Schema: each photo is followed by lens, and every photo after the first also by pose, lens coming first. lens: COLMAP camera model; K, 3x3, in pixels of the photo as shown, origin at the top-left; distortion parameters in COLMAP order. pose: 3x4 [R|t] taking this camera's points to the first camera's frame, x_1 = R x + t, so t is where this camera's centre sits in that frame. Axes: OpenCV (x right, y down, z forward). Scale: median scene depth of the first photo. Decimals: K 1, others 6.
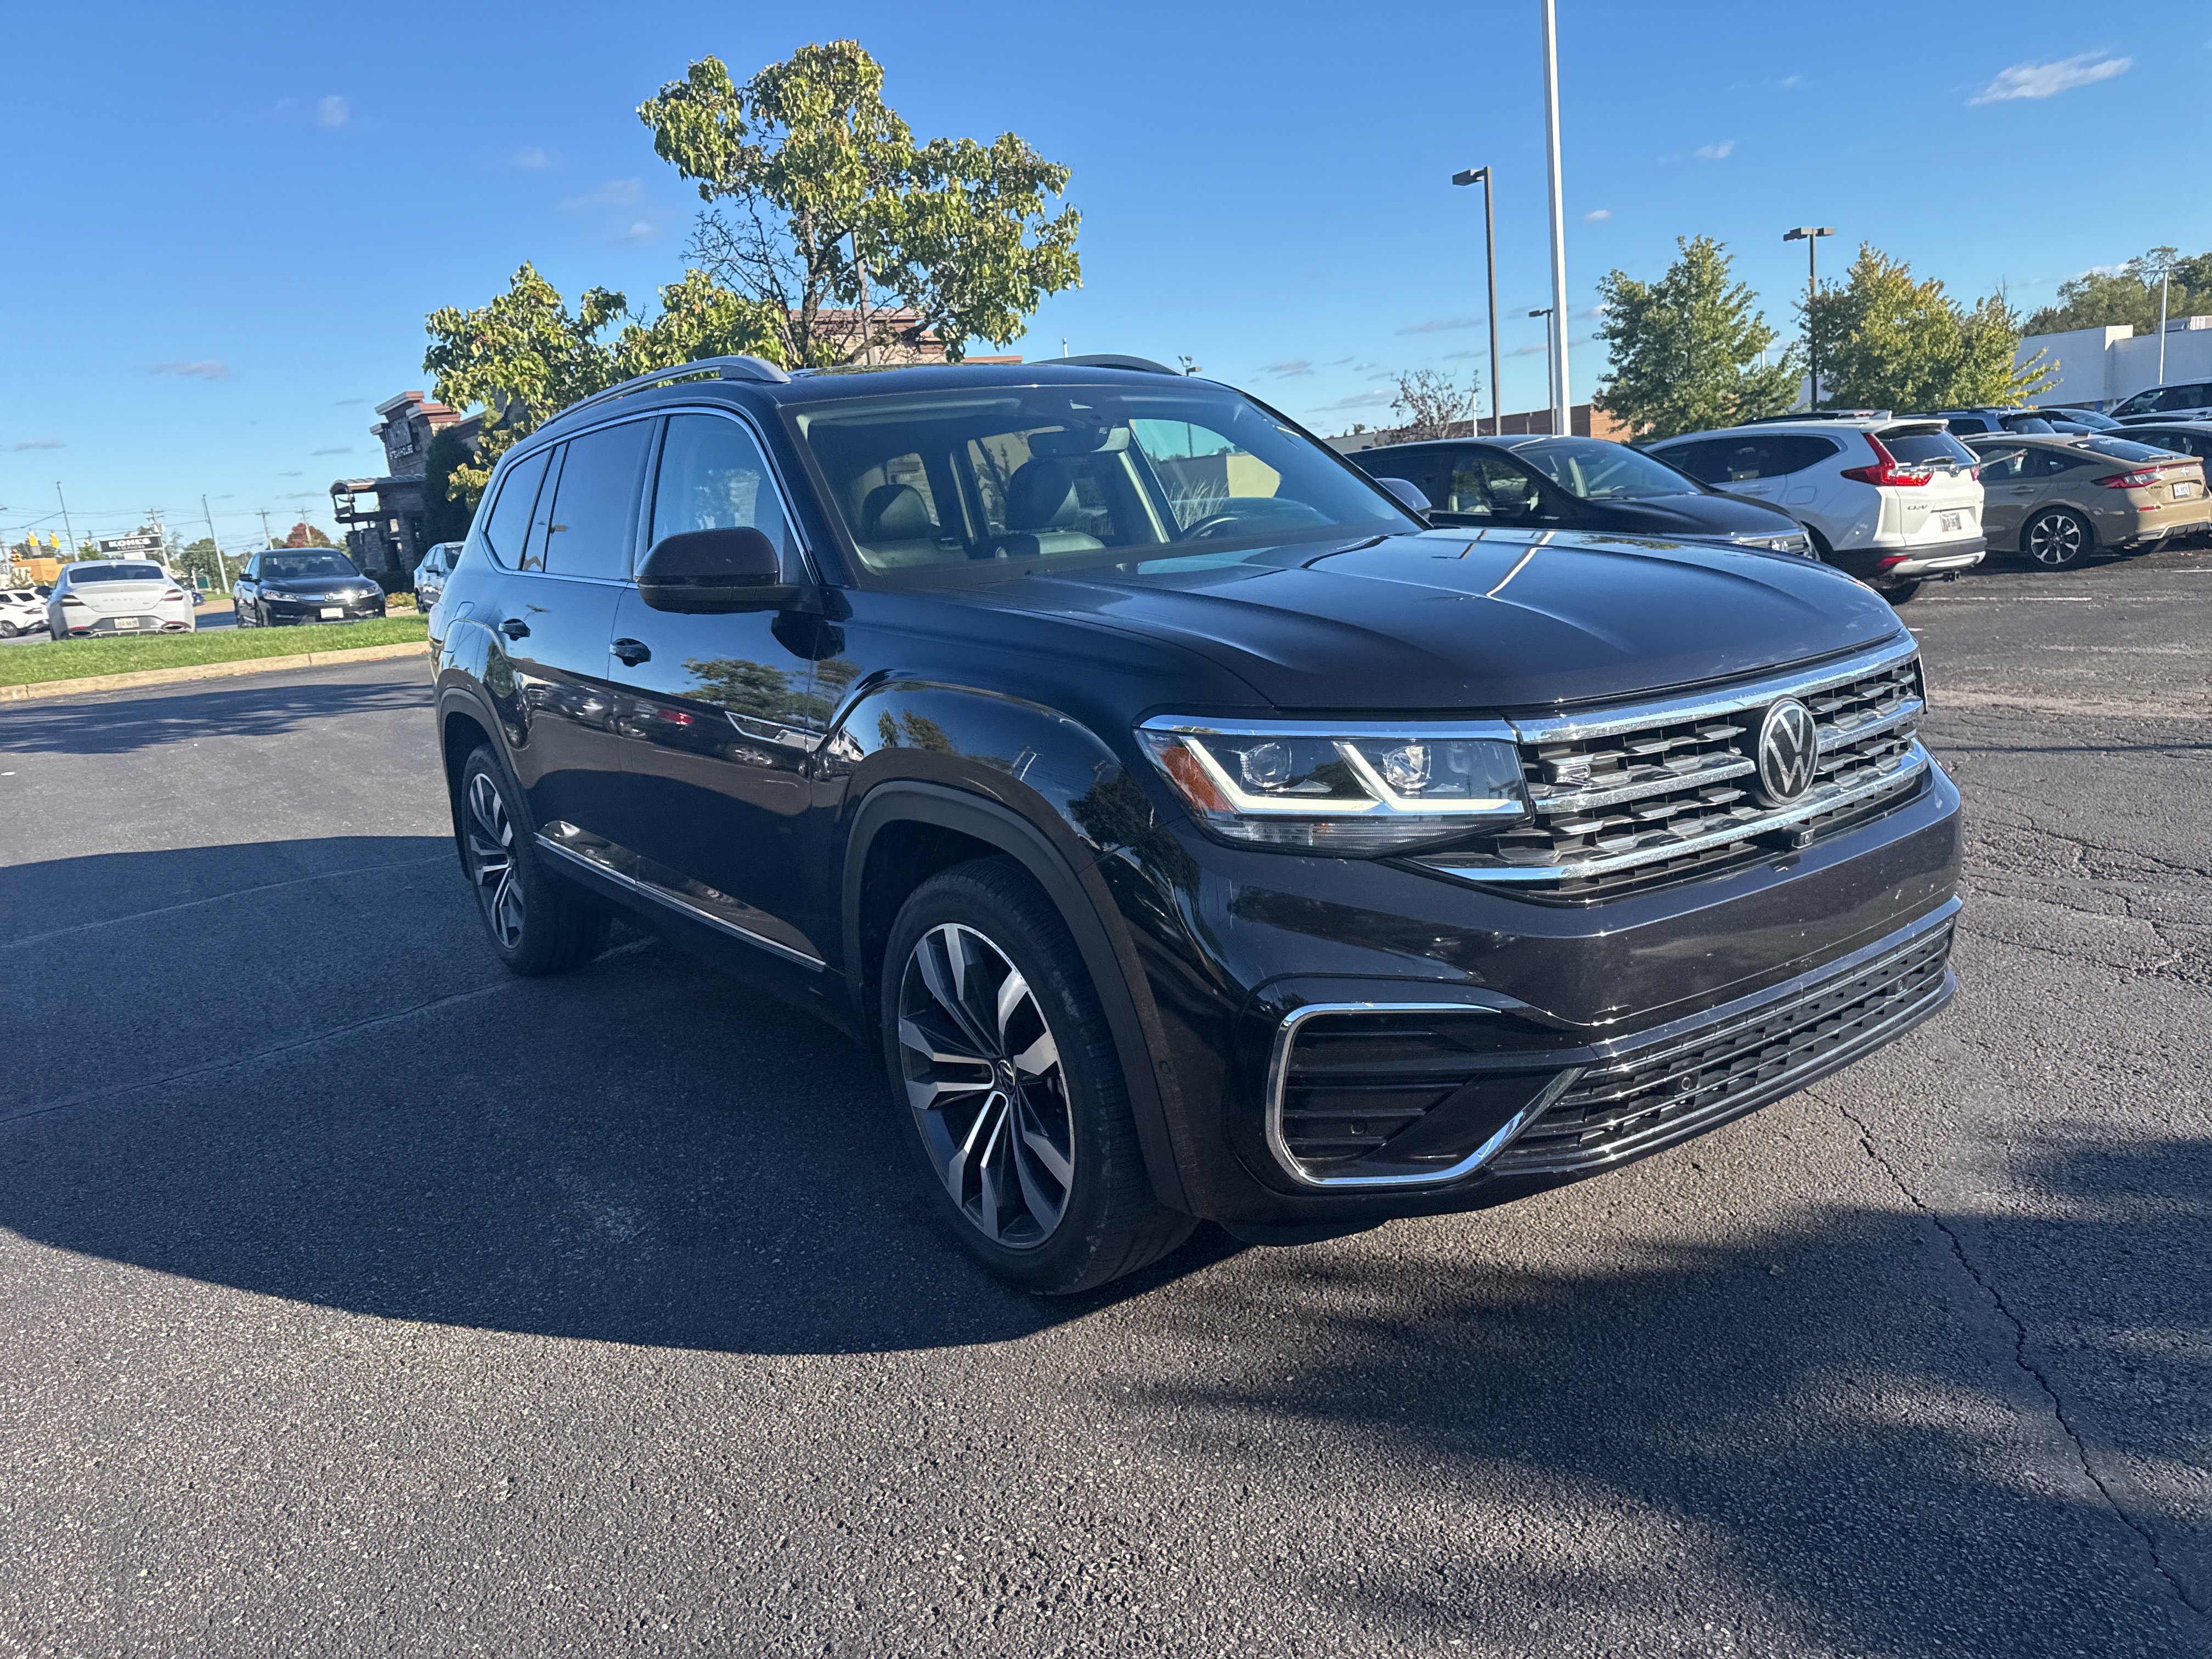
lens RADIAL K [[1548.4, 0, 1111.6], [0, 1548.4, 841.2], [0, 0, 1]] dist [0.023455, -0.027496]
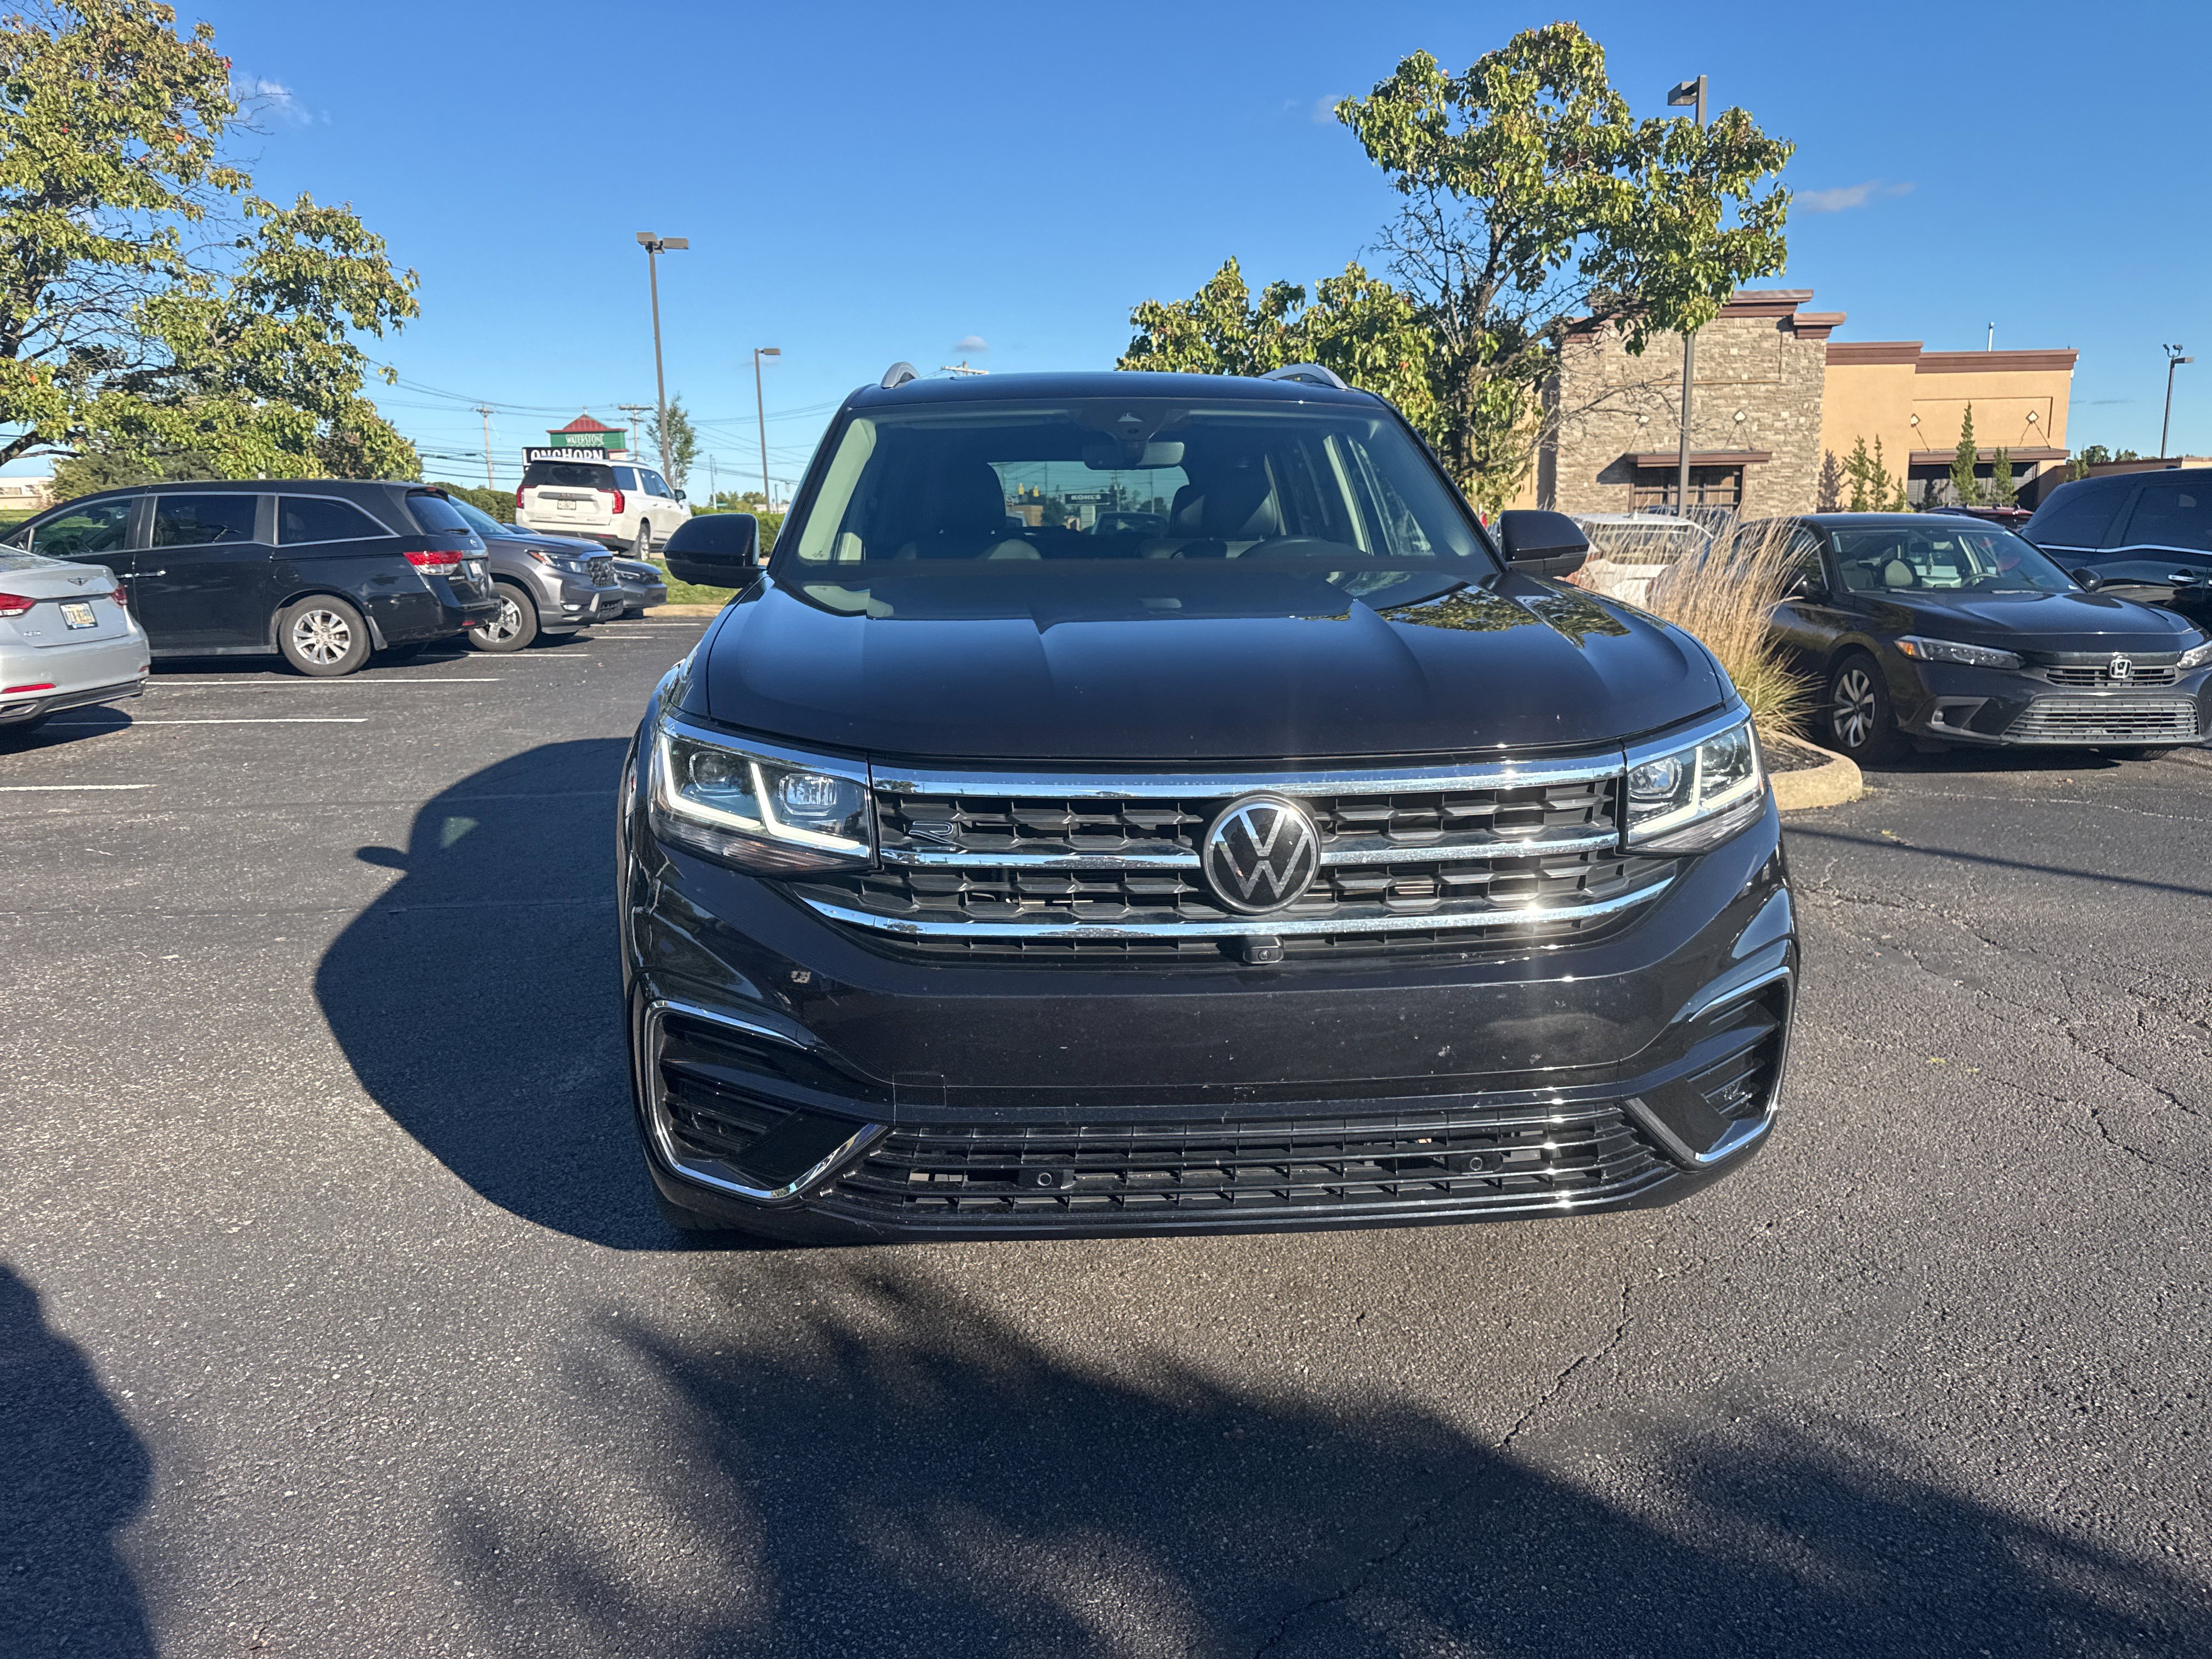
lens RADIAL K [[1548.4, 0, 1110.5], [0, 1548.4, 829.7], [0, 0, 1]] dist [0.023455, -0.027496]
pose [[0.851074, 0.171198, -0.496351, 0.170773], [-0.169054, 0.984356, 0.049646, -0.021510], [0.497086, 0.041658, 0.866701, 0.042614]]
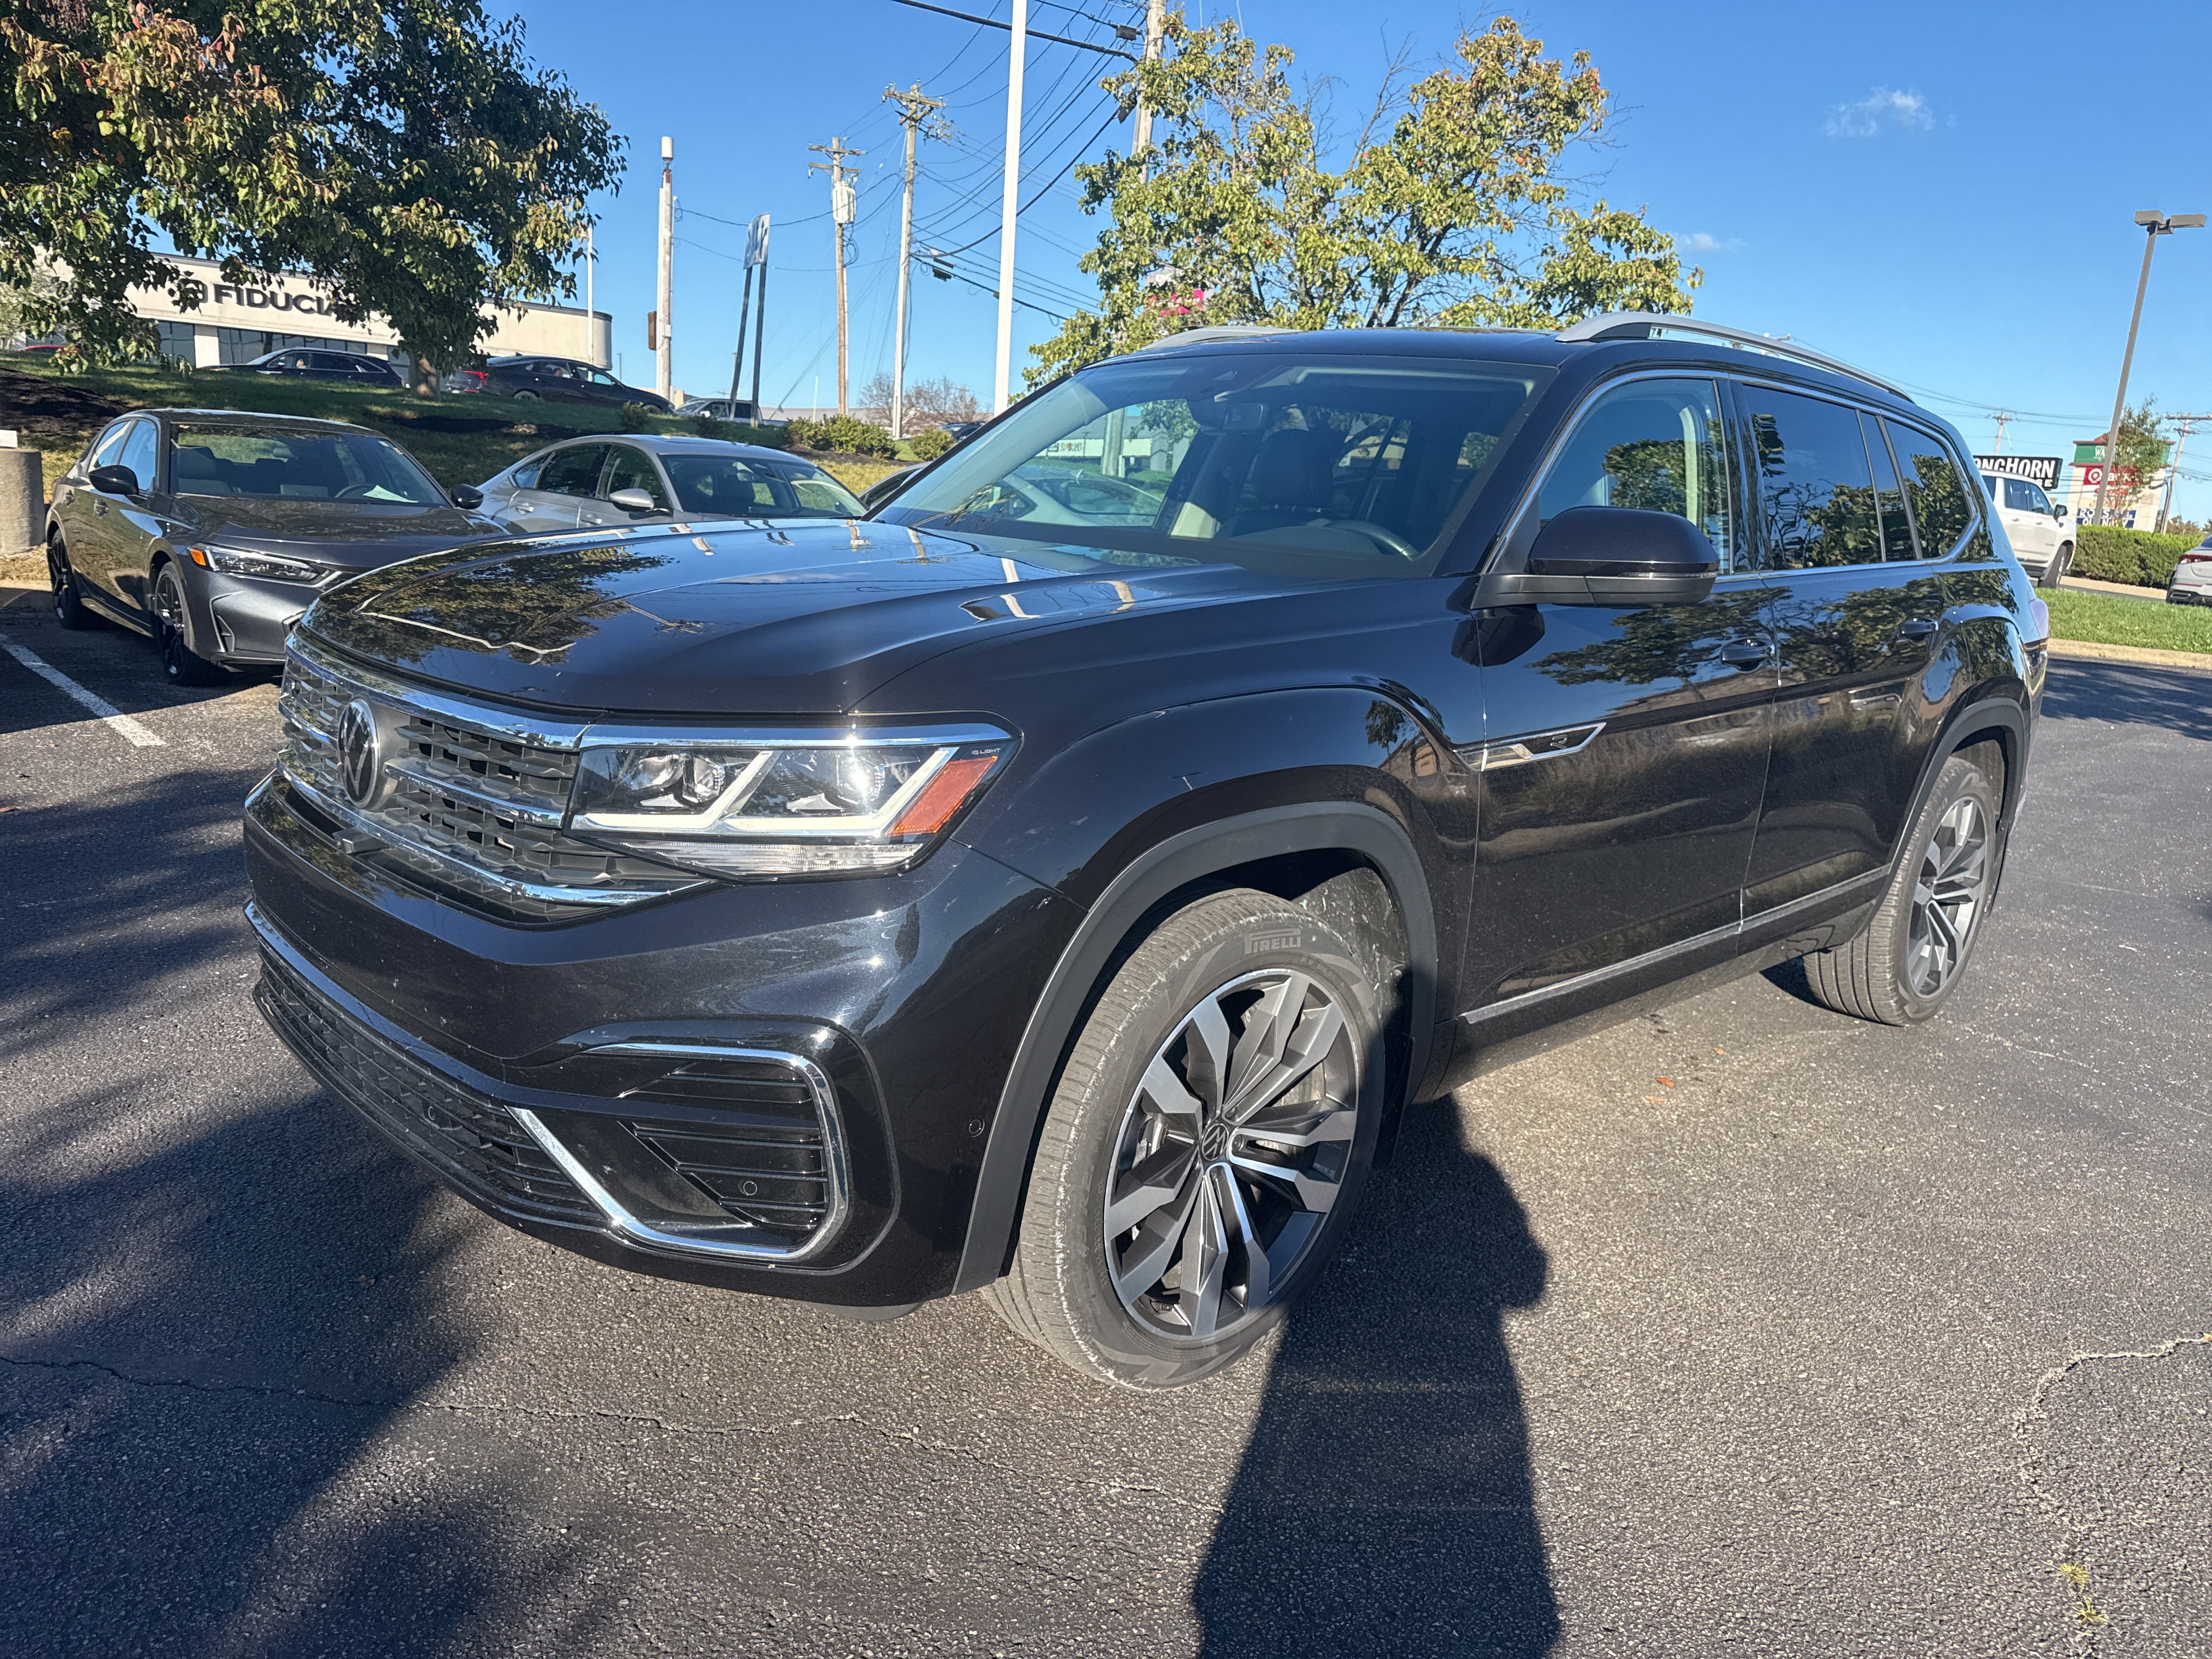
lens RADIAL K [[1548.4, 0, 1098.7], [0, 1548.4, 841.0], [0, 0, 1]] dist [0.023455, -0.027496]
pose [[0.122527, 0.304511, -0.944595, 0.299902], [-0.283032, 0.922965, 0.260824, -0.081559], [0.951252, 0.235393, 0.199275, 0.269342]]
